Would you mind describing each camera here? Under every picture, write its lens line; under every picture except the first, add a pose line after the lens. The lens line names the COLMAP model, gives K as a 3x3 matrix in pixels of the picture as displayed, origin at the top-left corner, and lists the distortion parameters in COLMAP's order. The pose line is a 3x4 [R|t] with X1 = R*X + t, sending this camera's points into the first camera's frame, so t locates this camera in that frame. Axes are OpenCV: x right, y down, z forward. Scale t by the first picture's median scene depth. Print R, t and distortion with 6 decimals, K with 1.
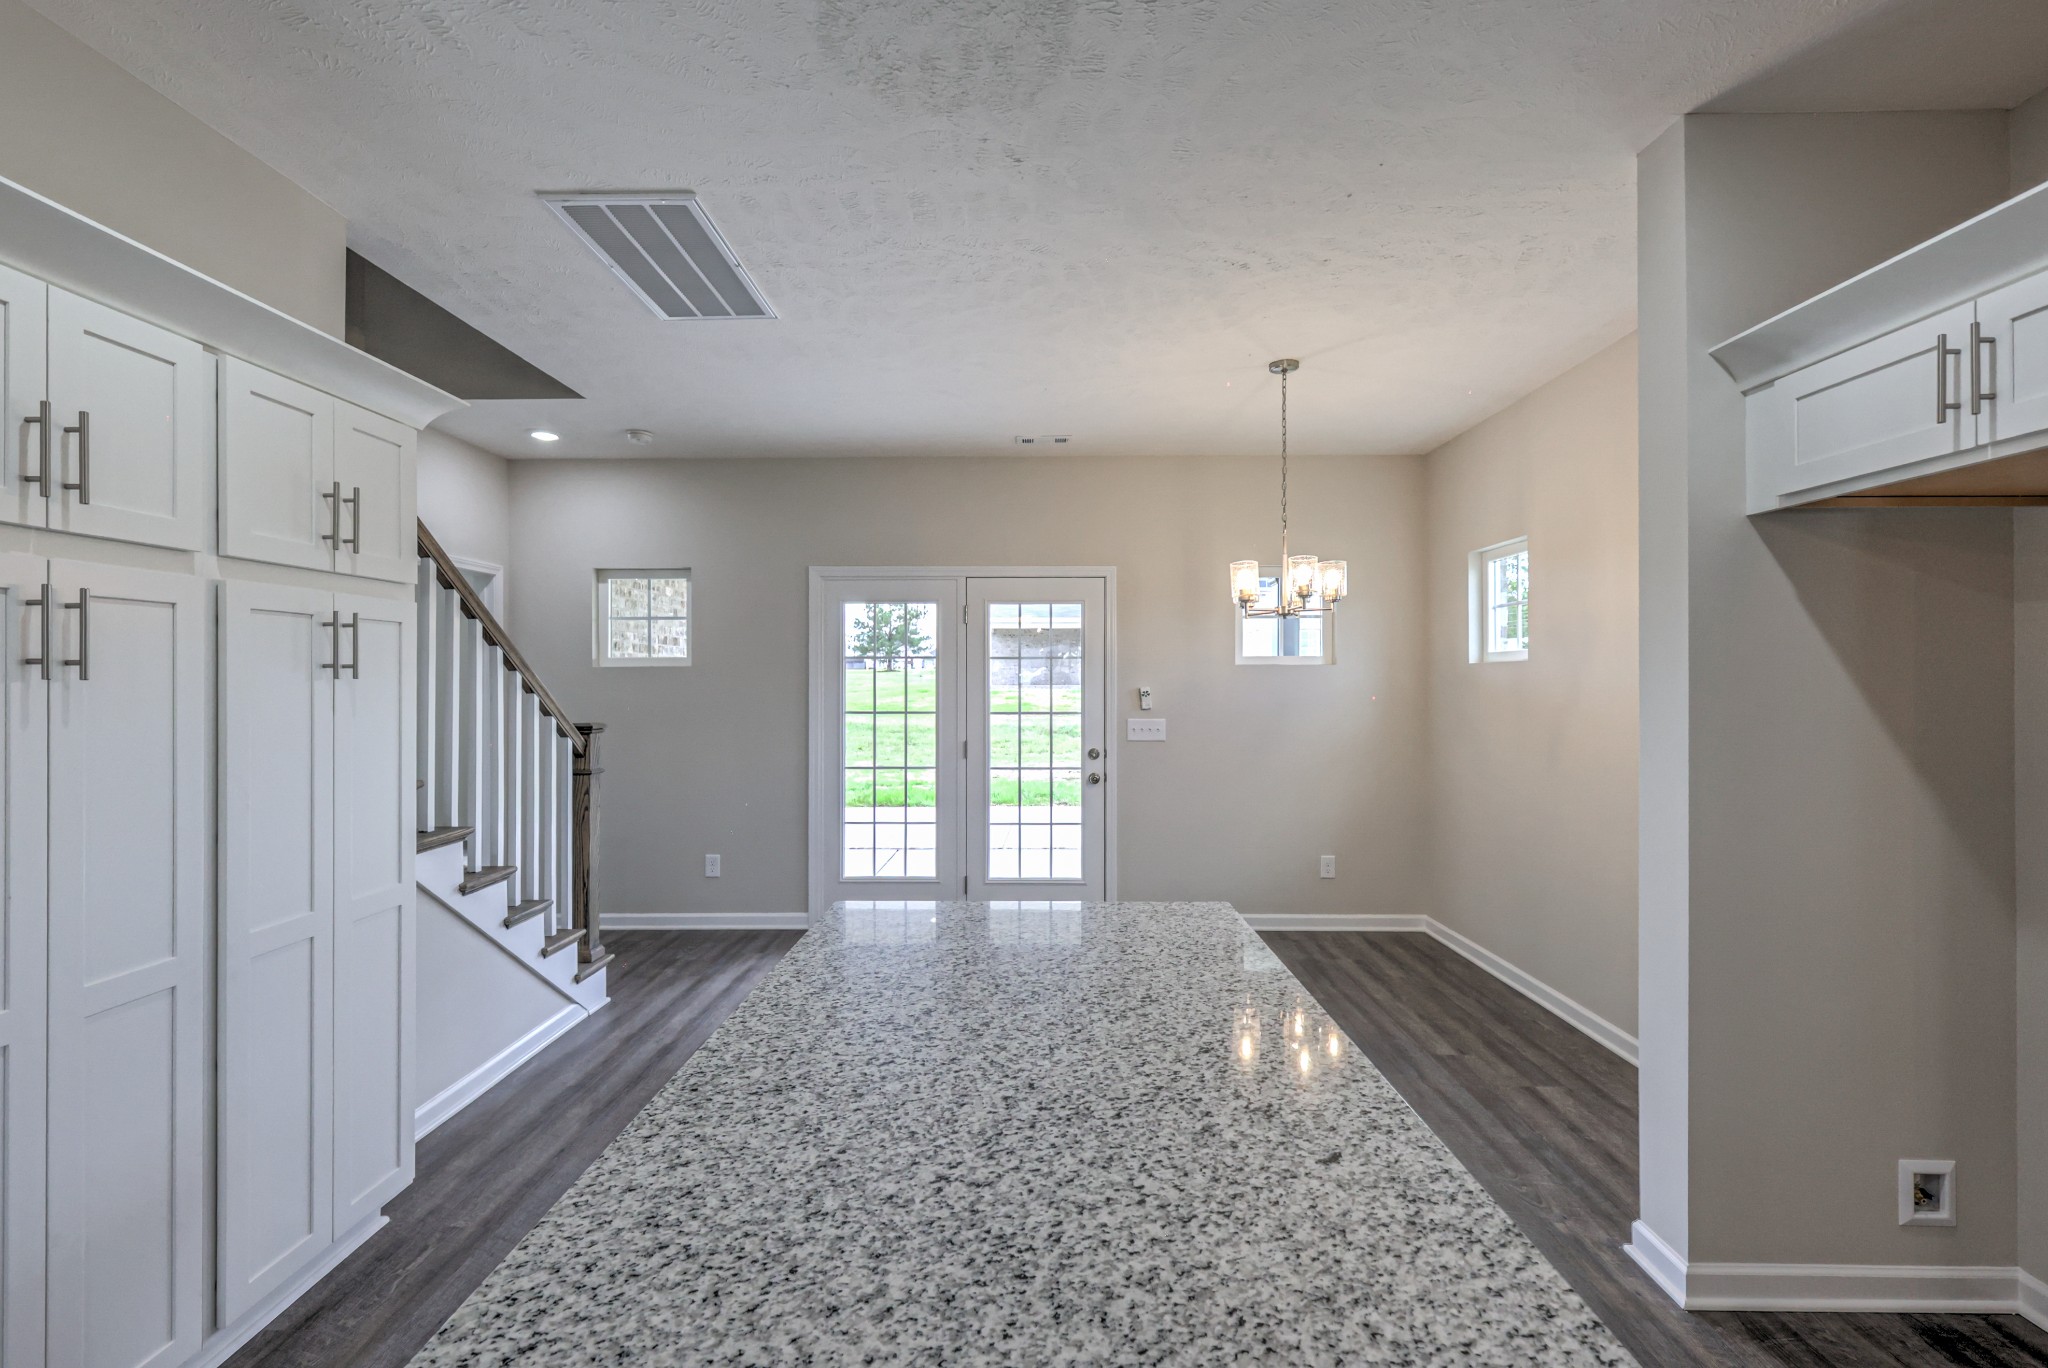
lens RADIAL K [[908.5, 0, 1029.0], [0, 908.5, 686.3], [0, 0, 1]] dist [0.008509, -0.001696]
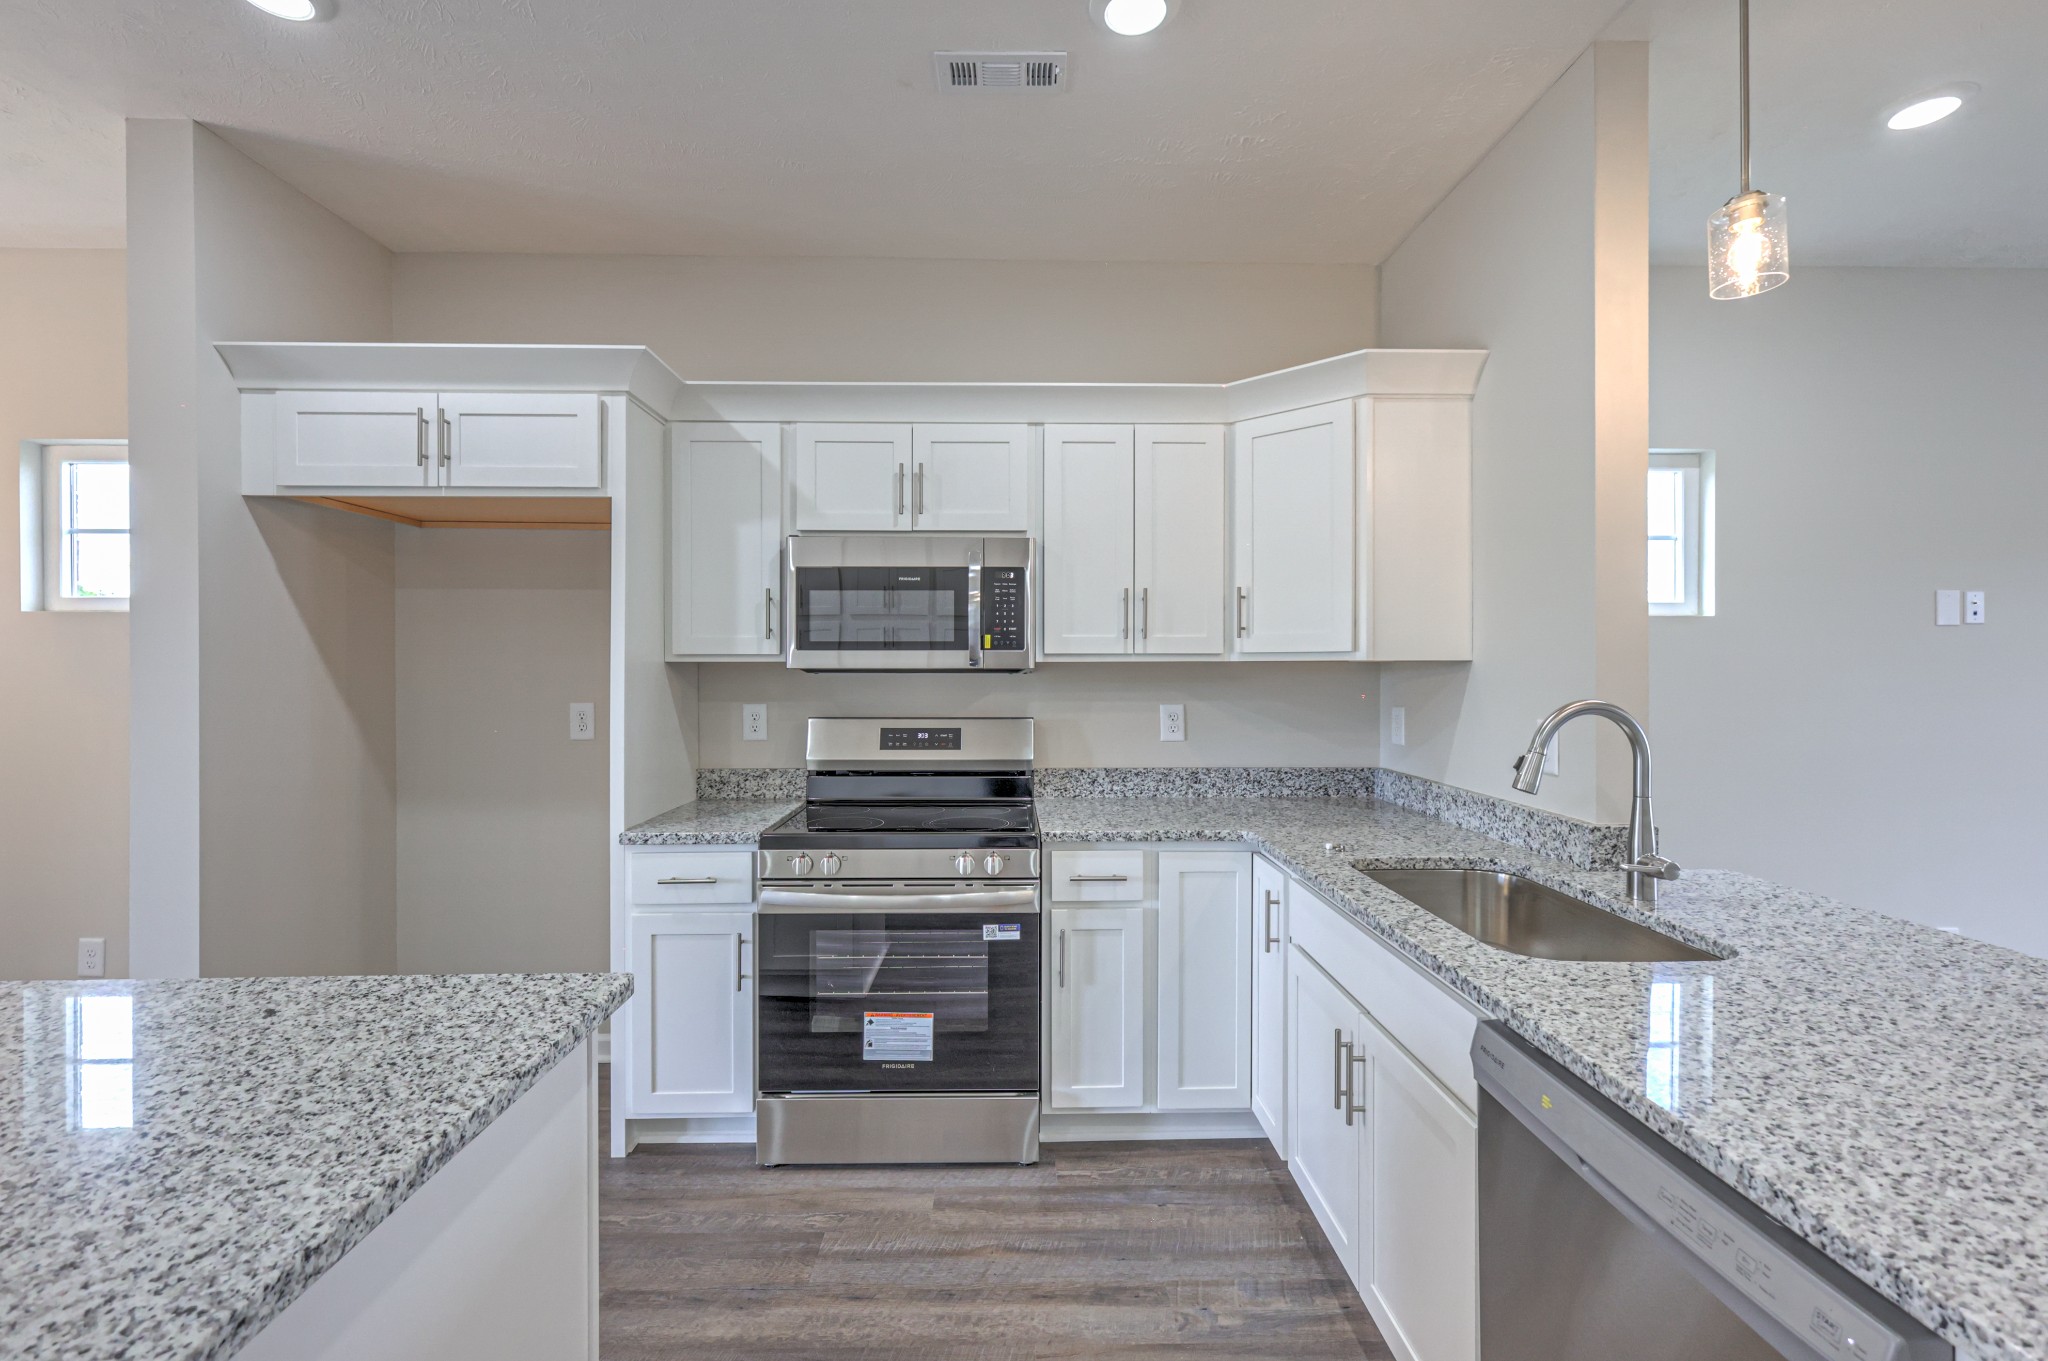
lens RADIAL K [[908.5, 0, 1025.6], [0, 908.5, 669.3], [0, 0, 1]] dist [0.008509, -0.001696]
pose [[-0.036821, -0.003043, 0.999317, -0.647525], [0.002663, 0.999992, 0.003143, 0.056781], [-0.999318, 0.002777, -0.036813, 0.054310]]
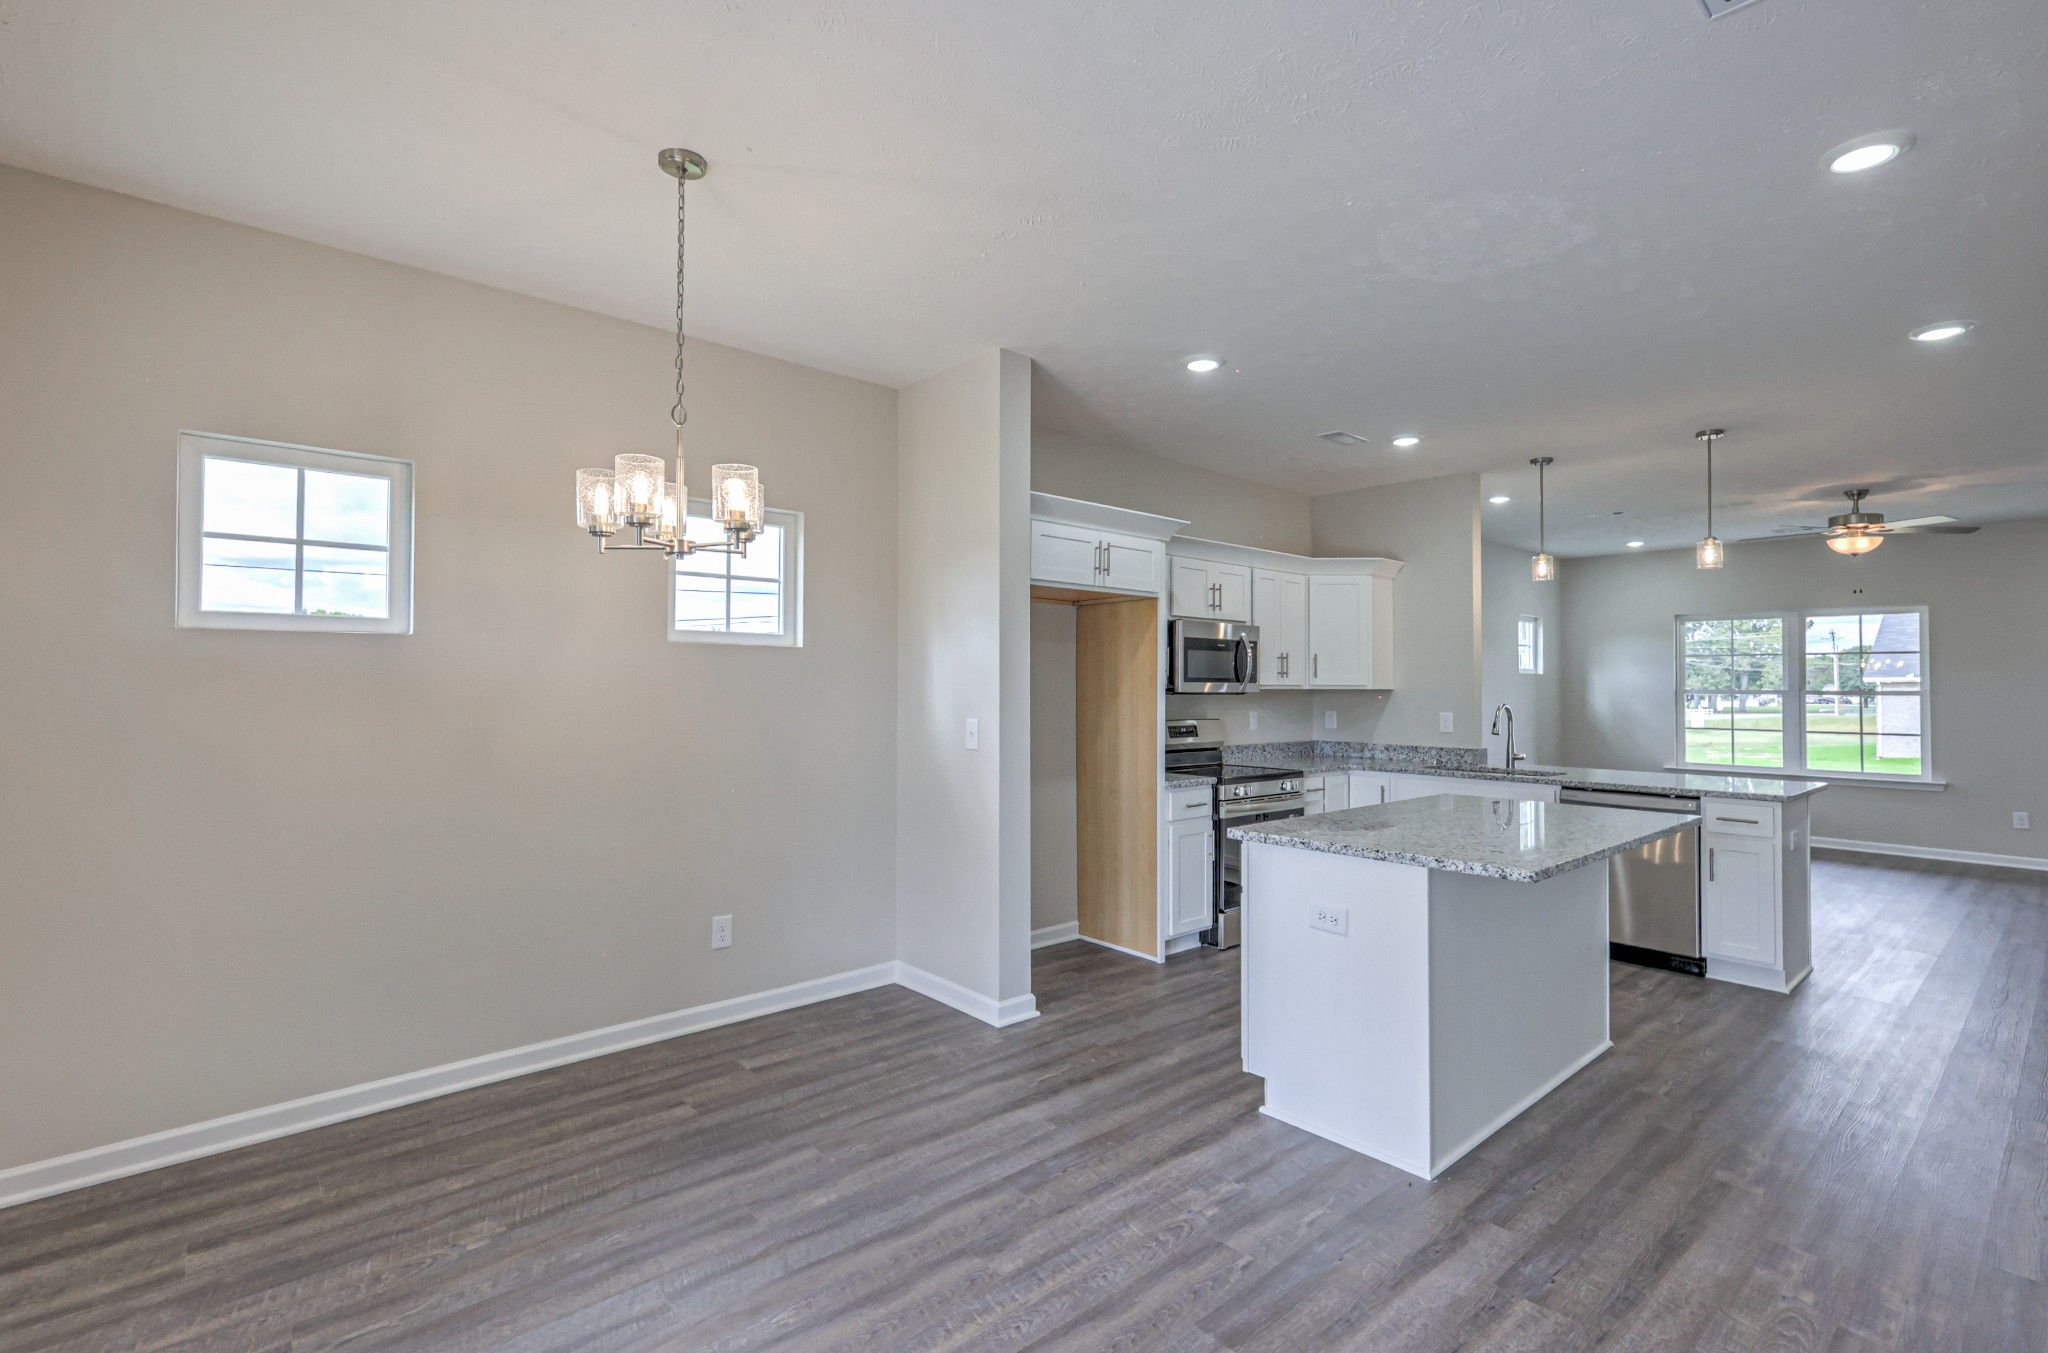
lens RADIAL K [[923.8, 0, 1002.7], [0, 923.8, 670.9], [0, 0, 1]] dist [-0.001902, 0.001295]
pose [[-0.658796, 0.009583, 0.752260, -0.943163], [-0.003746, 0.999865, -0.016019, 0.035961], [-0.752312, -0.013371, -0.658671, 3.459063]]
